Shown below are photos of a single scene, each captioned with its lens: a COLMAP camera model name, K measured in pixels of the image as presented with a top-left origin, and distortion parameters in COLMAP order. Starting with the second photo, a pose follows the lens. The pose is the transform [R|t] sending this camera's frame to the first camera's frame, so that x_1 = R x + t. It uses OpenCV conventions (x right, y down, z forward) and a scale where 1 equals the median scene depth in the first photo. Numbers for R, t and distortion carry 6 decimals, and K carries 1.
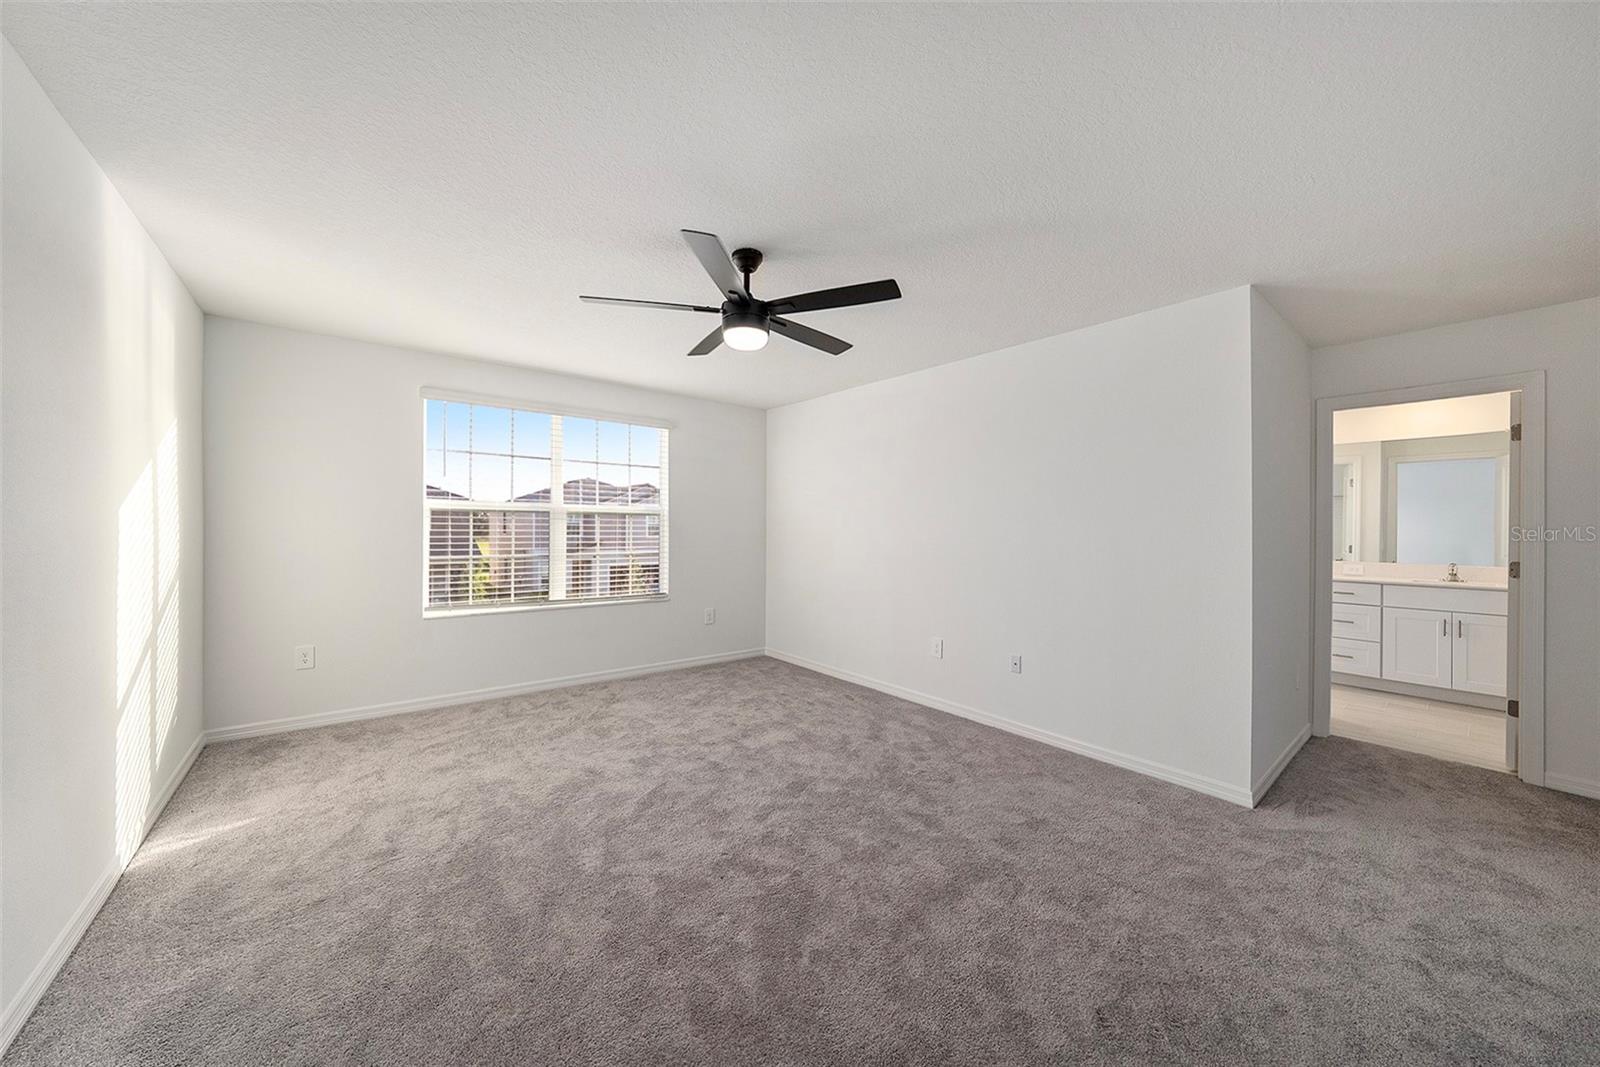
lens RADIAL K [[562.8, 0, 800.9], [0, 562.8, 527.2], [0, 0, 1]] dist [-0.025443, 0.004667]
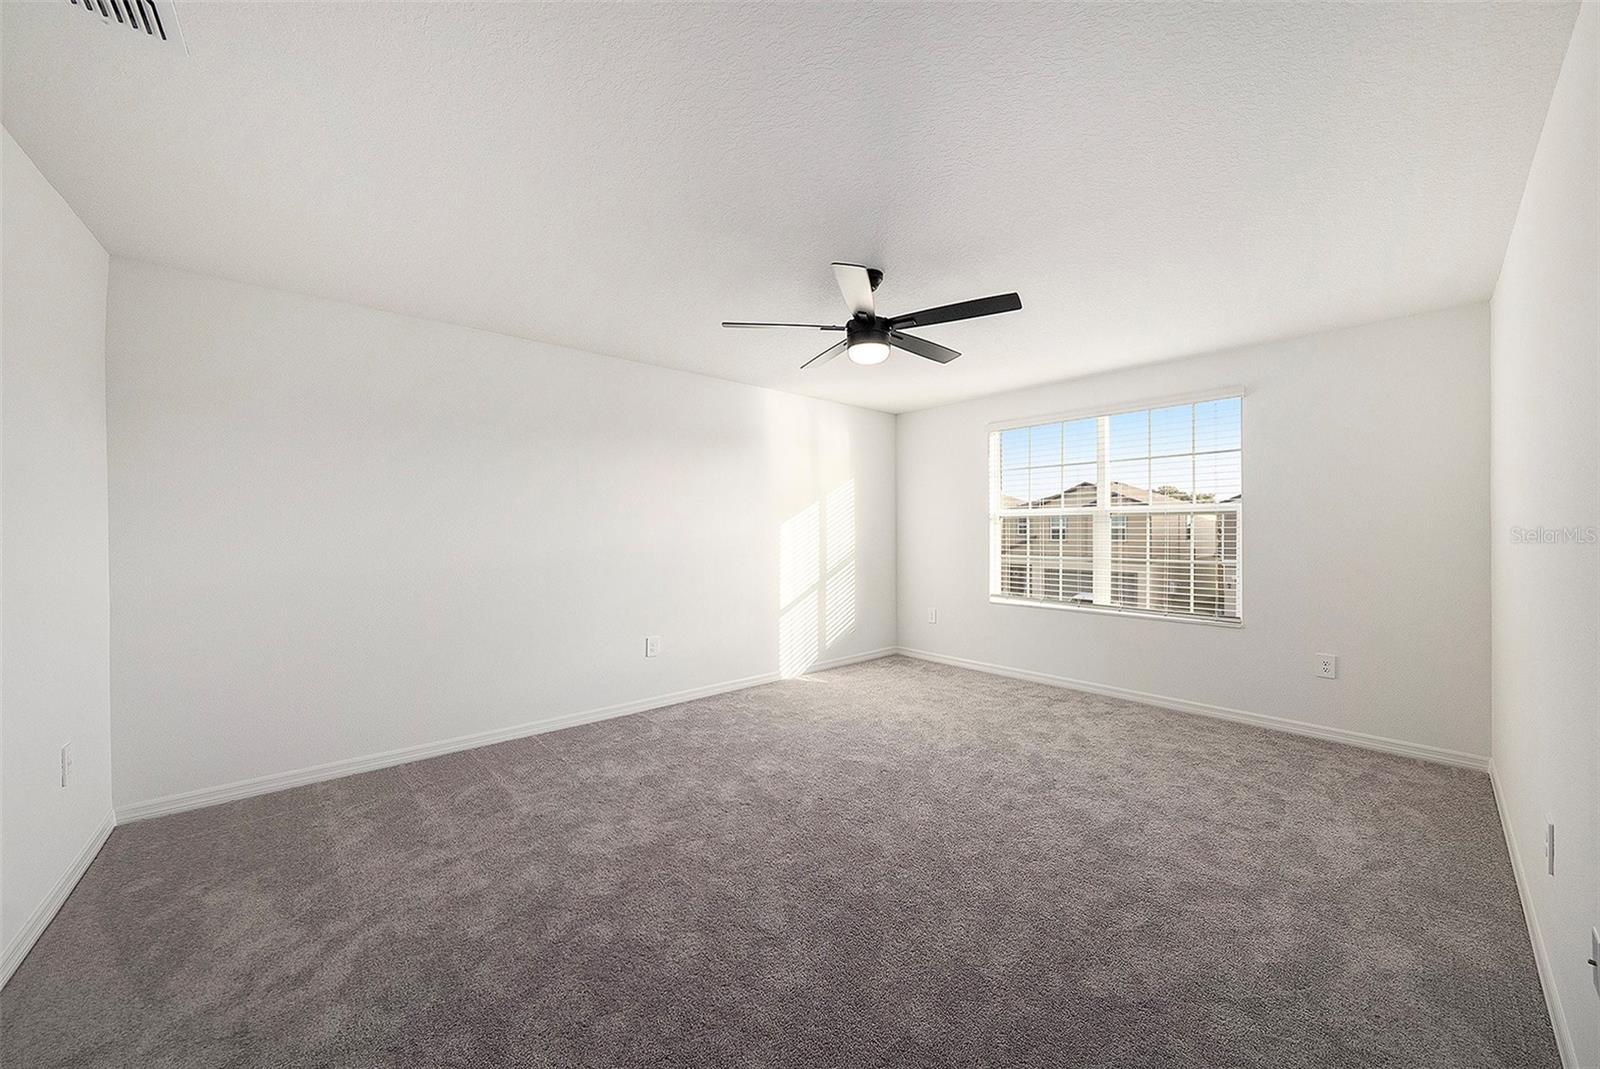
lens RADIAL K [[562.8, 0, 800.9], [0, 562.8, 528.2], [0, 0, 1]] dist [-0.025443, 0.004667]
pose [[0.037510, -0.013139, -0.999210, 0.585640], [0.005628, 0.999900, -0.012937, 0.005515], [0.999280, -0.005139, 0.037581, 0.484321]]
